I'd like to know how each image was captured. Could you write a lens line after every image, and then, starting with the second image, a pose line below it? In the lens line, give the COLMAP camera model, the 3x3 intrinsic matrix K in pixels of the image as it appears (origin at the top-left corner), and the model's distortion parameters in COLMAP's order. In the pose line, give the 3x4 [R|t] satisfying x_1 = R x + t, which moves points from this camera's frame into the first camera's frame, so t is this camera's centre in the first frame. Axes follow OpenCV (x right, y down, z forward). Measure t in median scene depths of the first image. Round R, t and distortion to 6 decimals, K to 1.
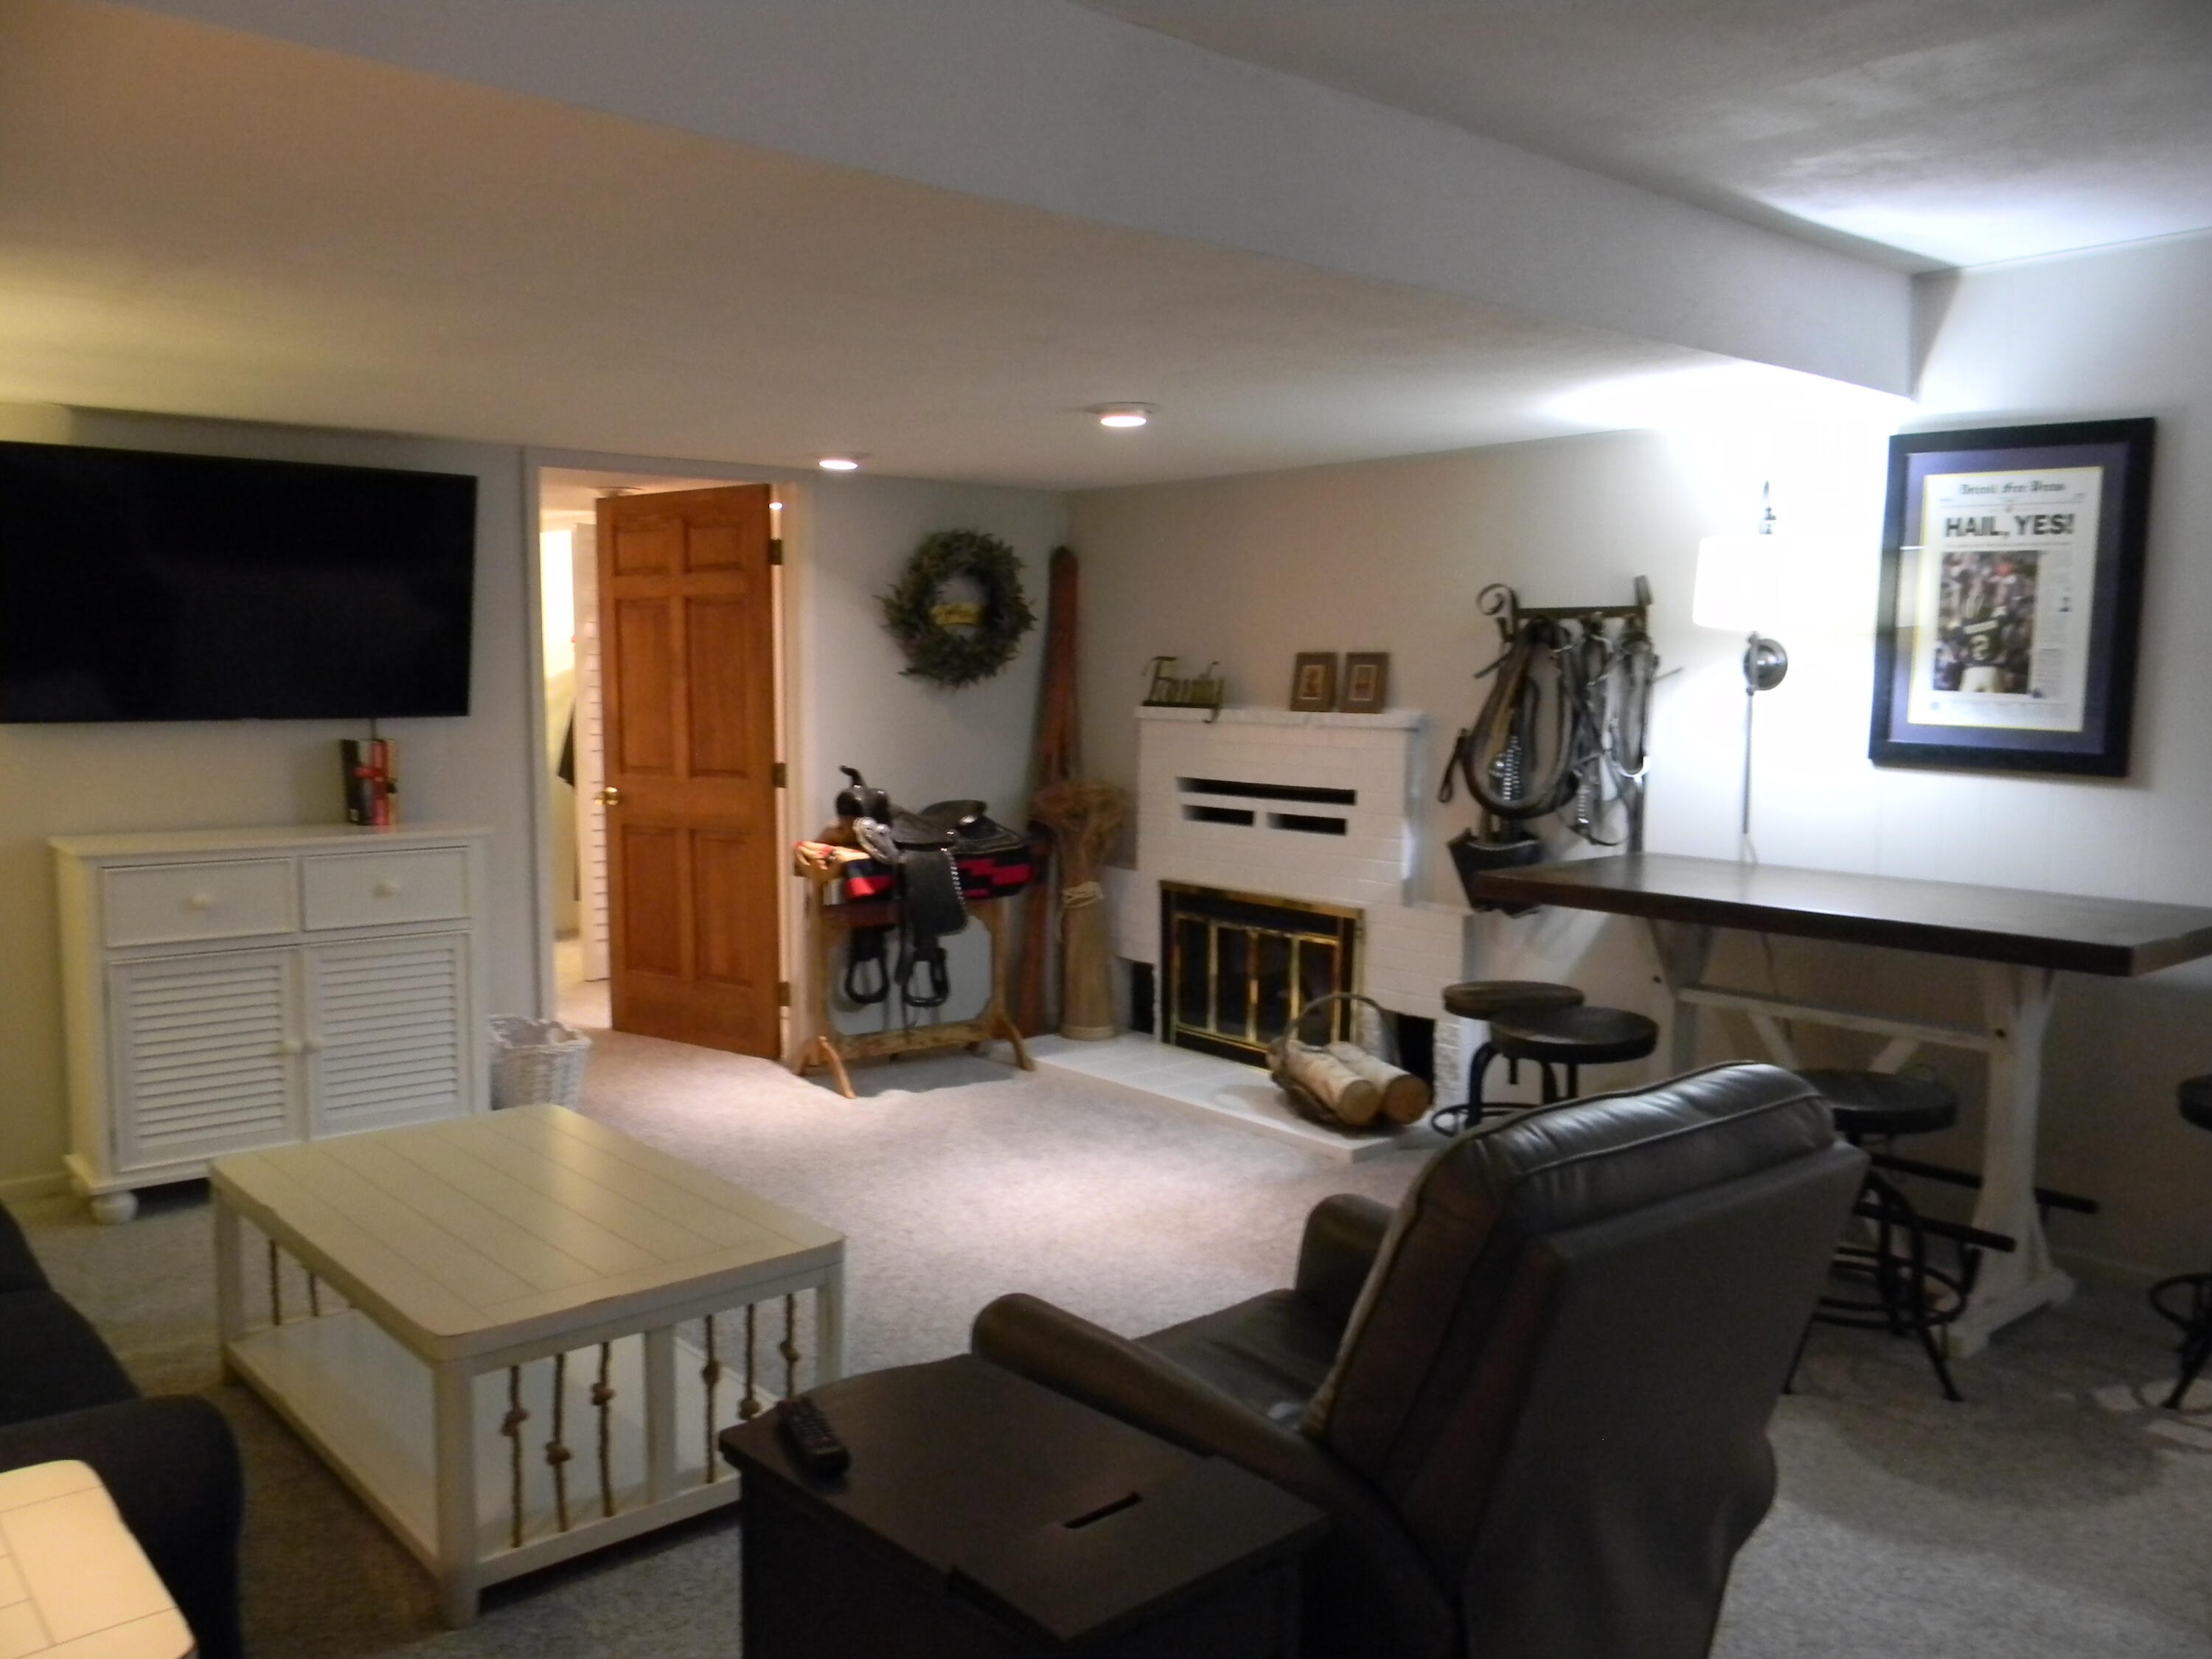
lens RADIAL K [[1769.9, 0, 1108.3], [0, 1769.9, 832.1], [0, 0, 1]] dist [0.005568, -0.027451]
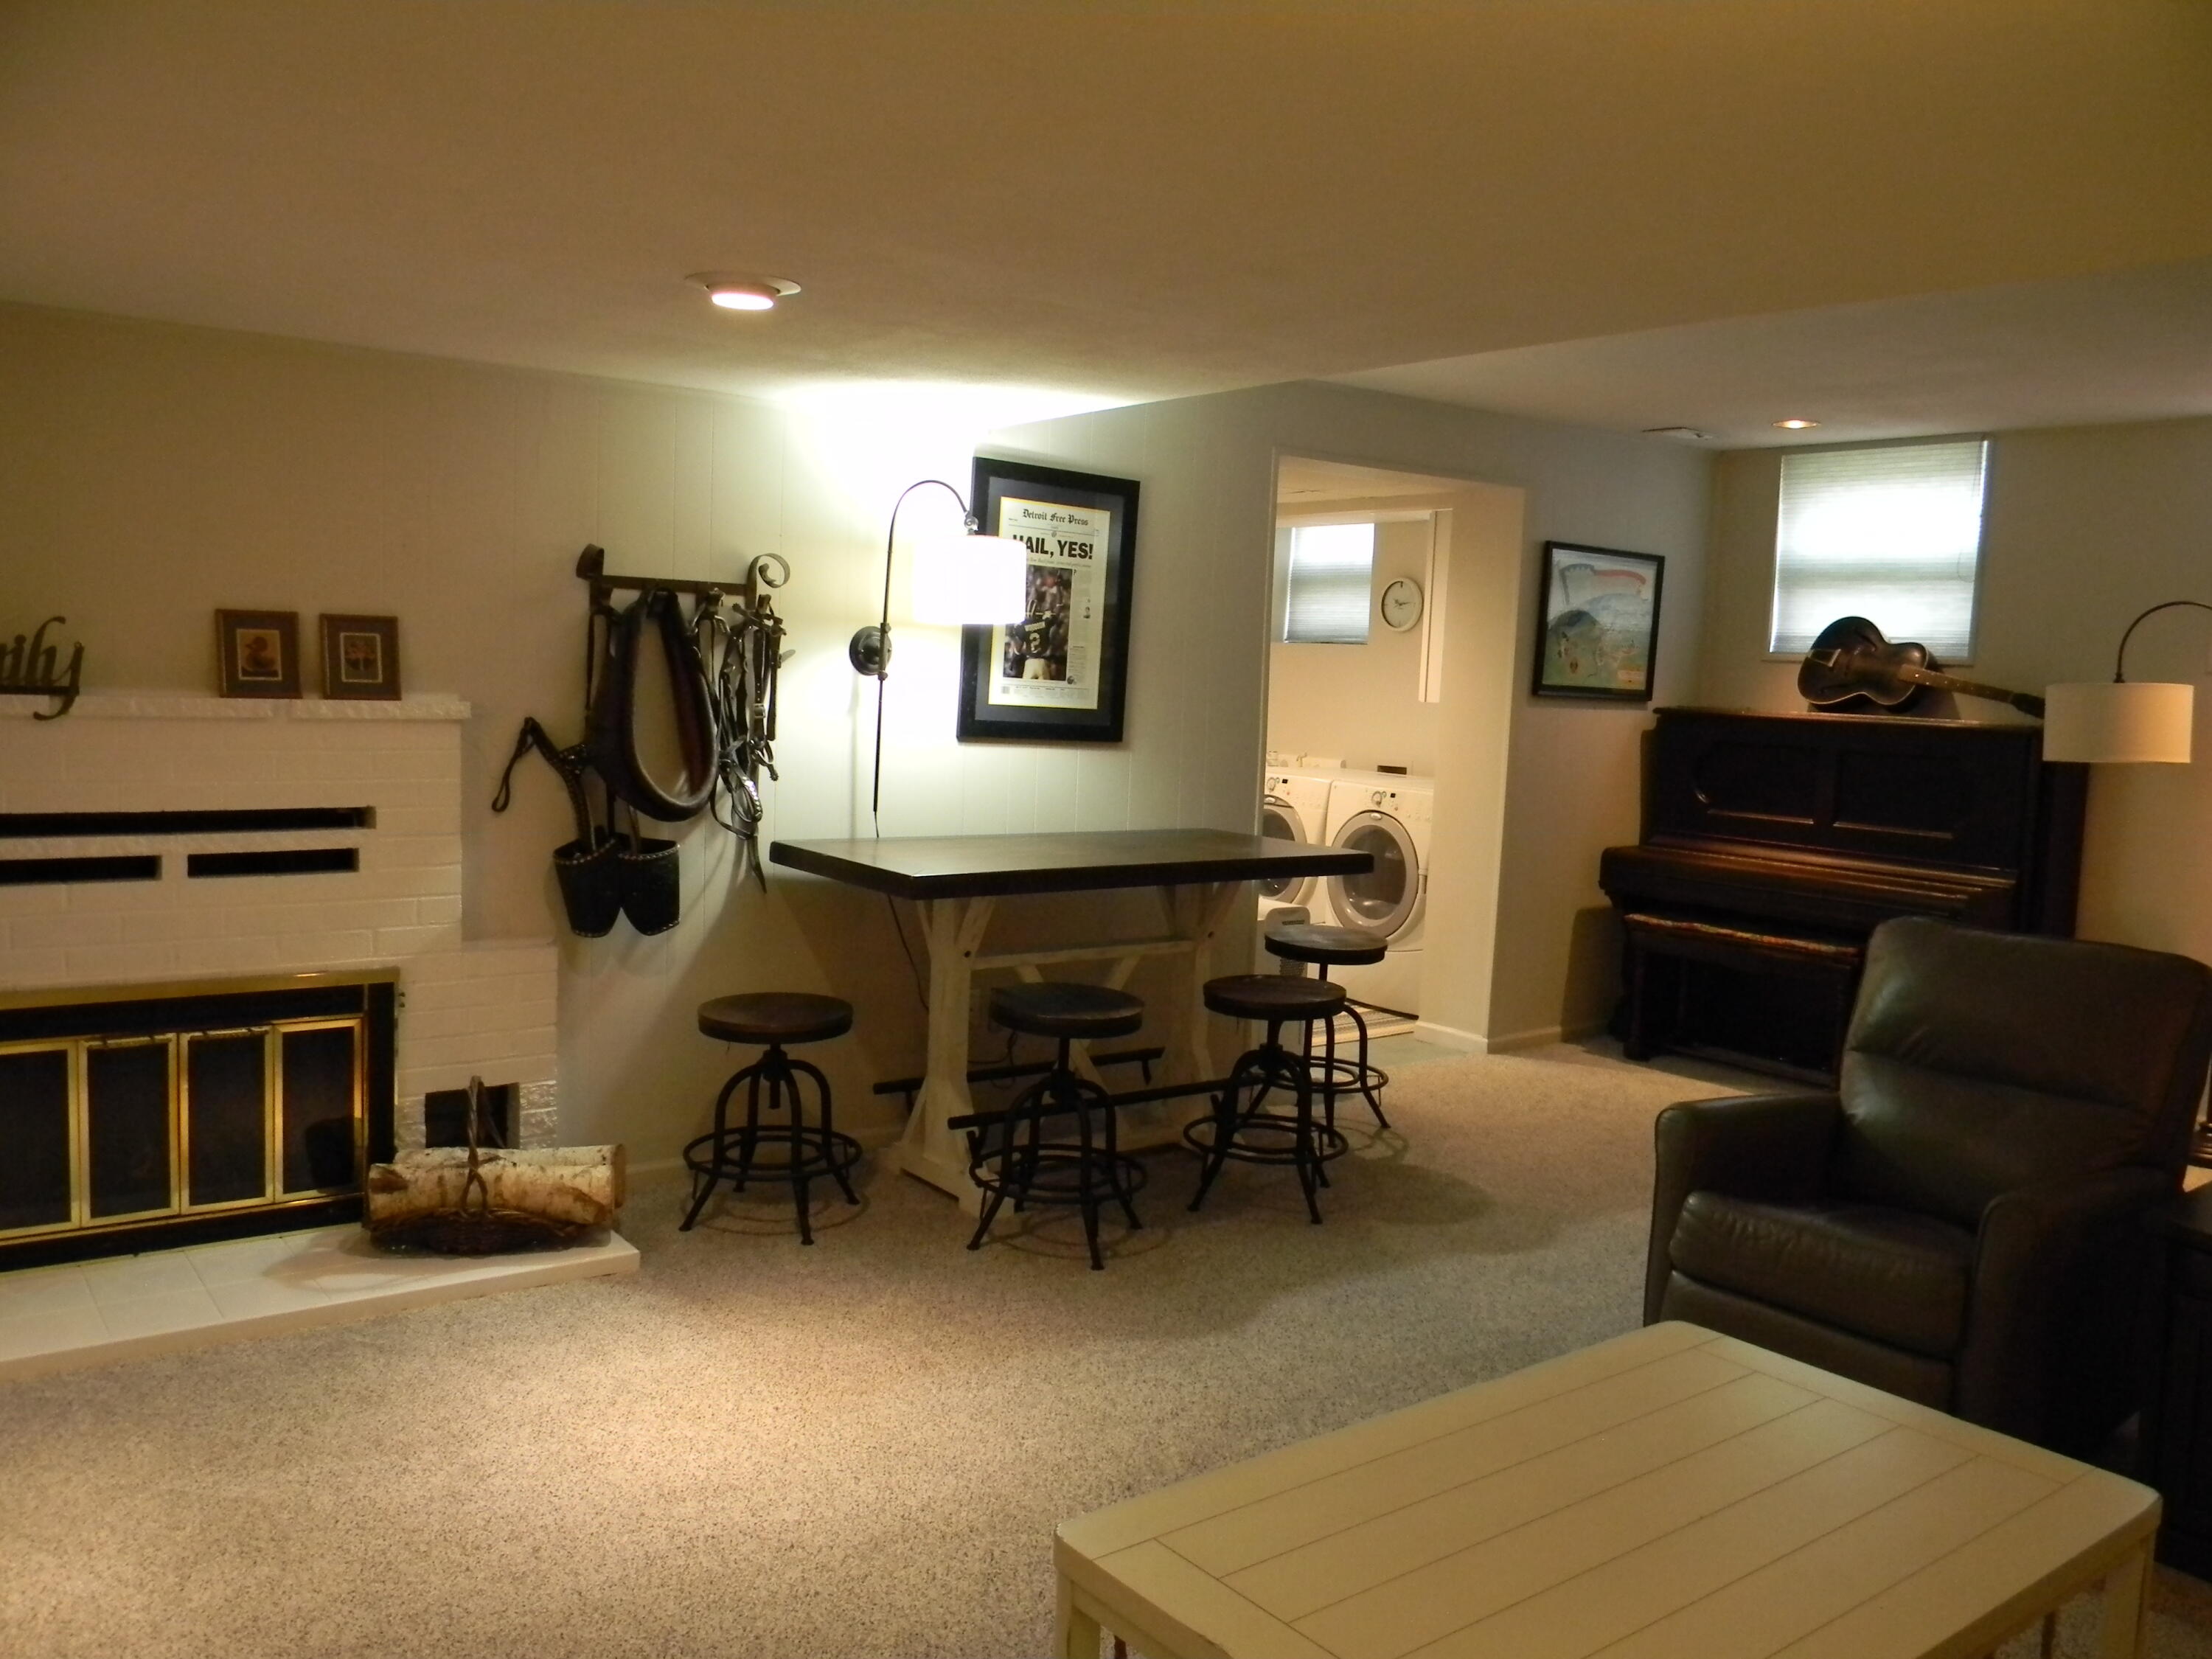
lens RADIAL K [[1769.9, 0, 1104.1], [0, 1769.9, 836.1], [0, 0, 1]] dist [0.005568, -0.027451]
pose [[0.057050, -0.103422, 0.993000, -0.672934], [0.052677, 0.993546, 0.100453, -0.082279], [-0.996981, 0.046577, 0.062130, 0.788273]]
